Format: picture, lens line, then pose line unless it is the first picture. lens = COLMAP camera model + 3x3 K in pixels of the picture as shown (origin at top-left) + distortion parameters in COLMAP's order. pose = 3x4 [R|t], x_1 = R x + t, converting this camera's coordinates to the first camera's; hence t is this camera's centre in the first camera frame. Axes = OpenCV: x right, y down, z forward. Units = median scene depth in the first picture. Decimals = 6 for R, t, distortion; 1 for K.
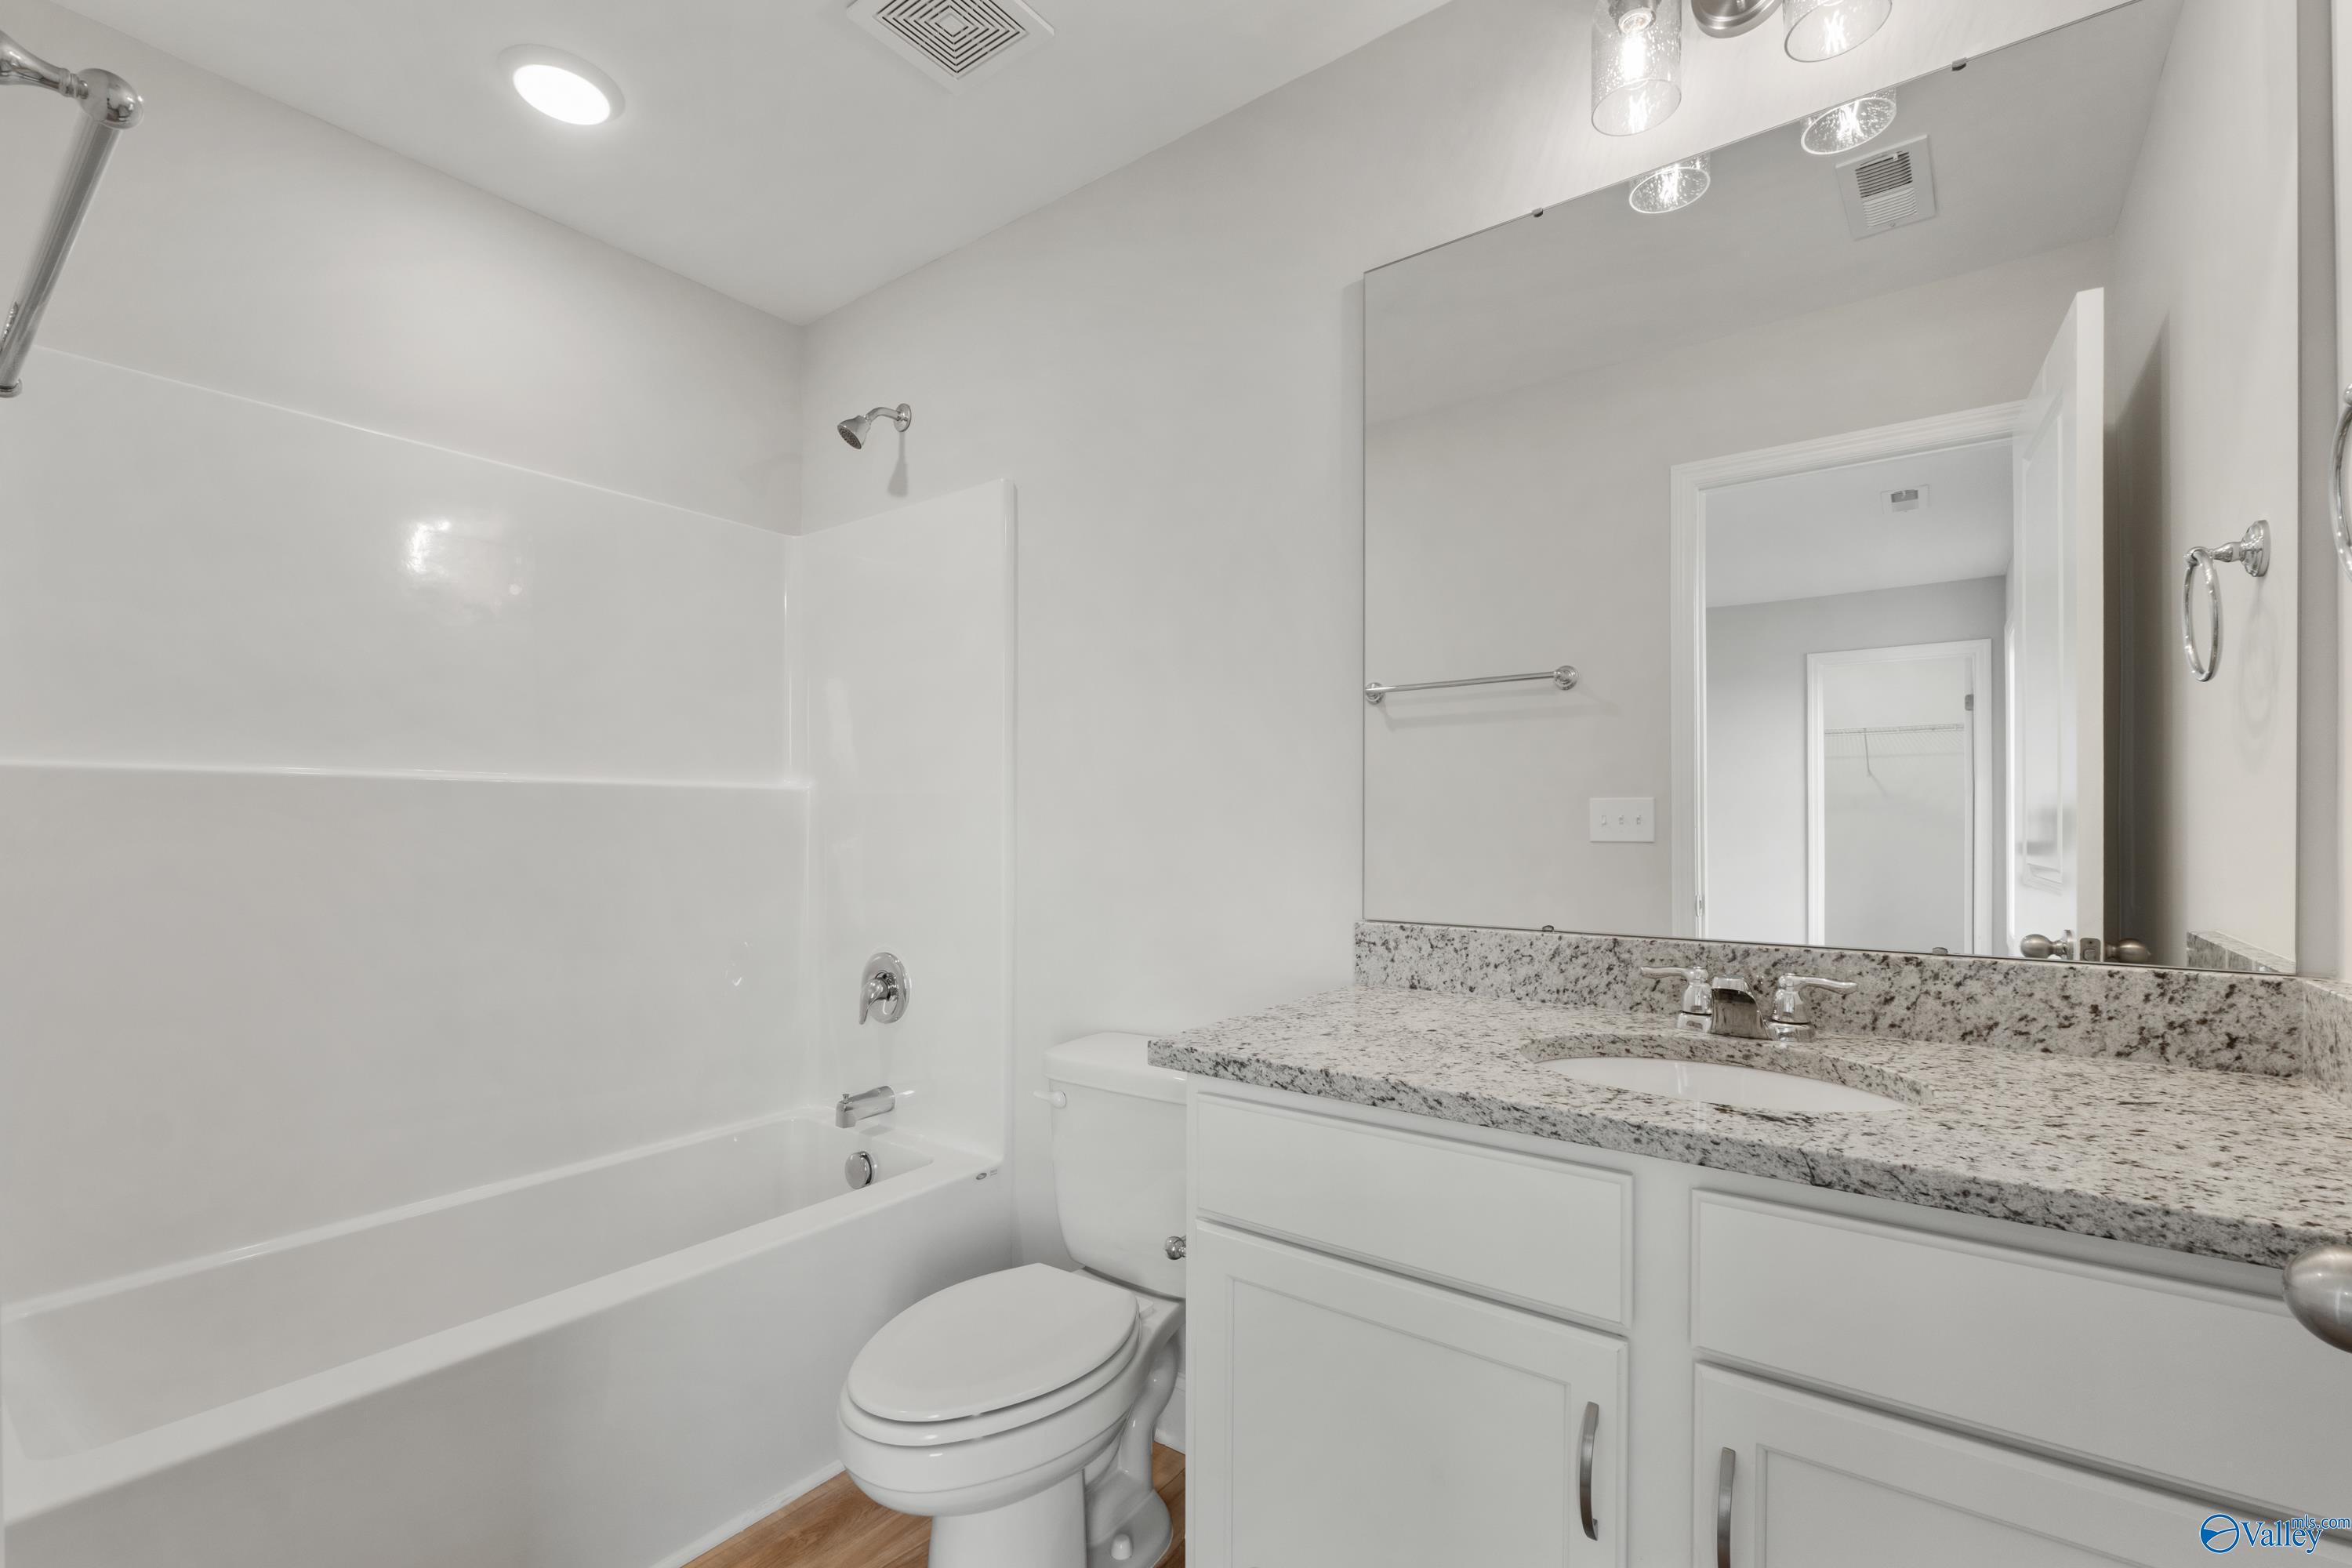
lens RADIAL K [[990.4, 0, 1169.9], [0, 990.4, 797.5], [0, 0, 1]] dist [-0.009984, 0.000731]
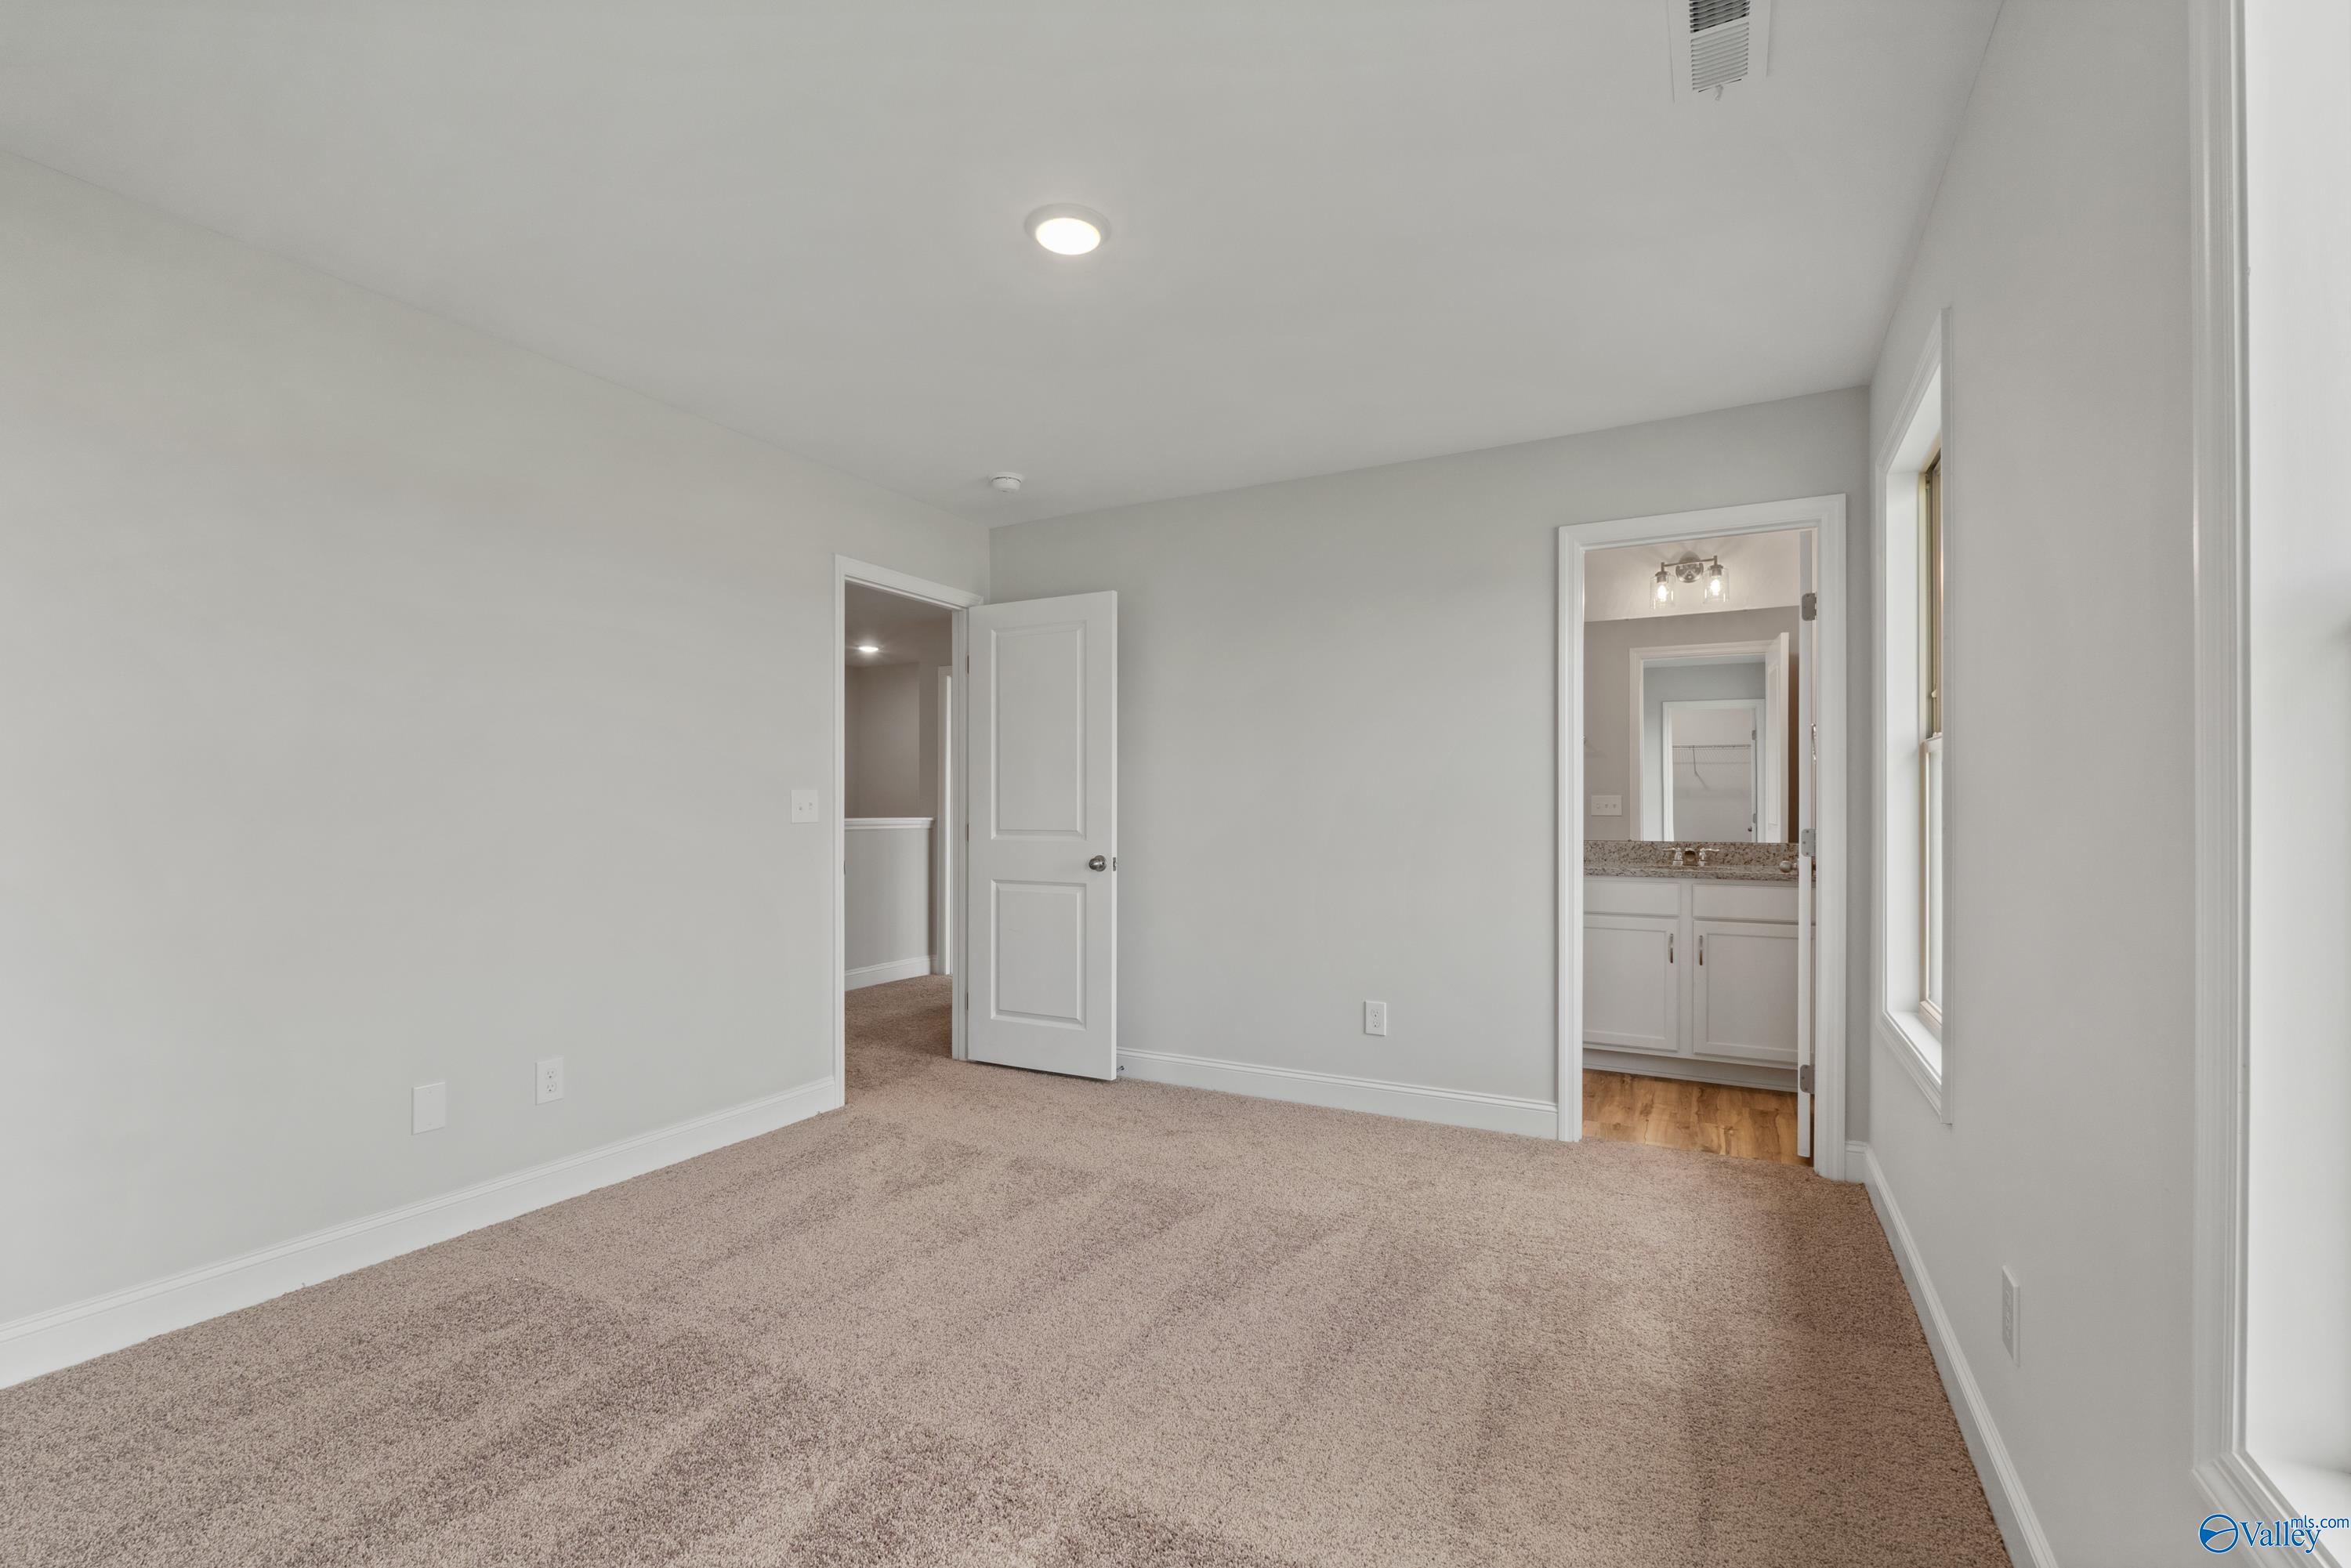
lens RADIAL K [[989.9, 0, 1178.0], [0, 989.9, 795.6], [0, 0, 1]] dist [-0.009984, 0.000731]
pose [[0.988647, 0.001586, 0.150250, -1.863054], [-0.003440, 0.999921, 0.012079, -0.054042], [-0.150219, -0.012458, 0.988574, -2.344962]]
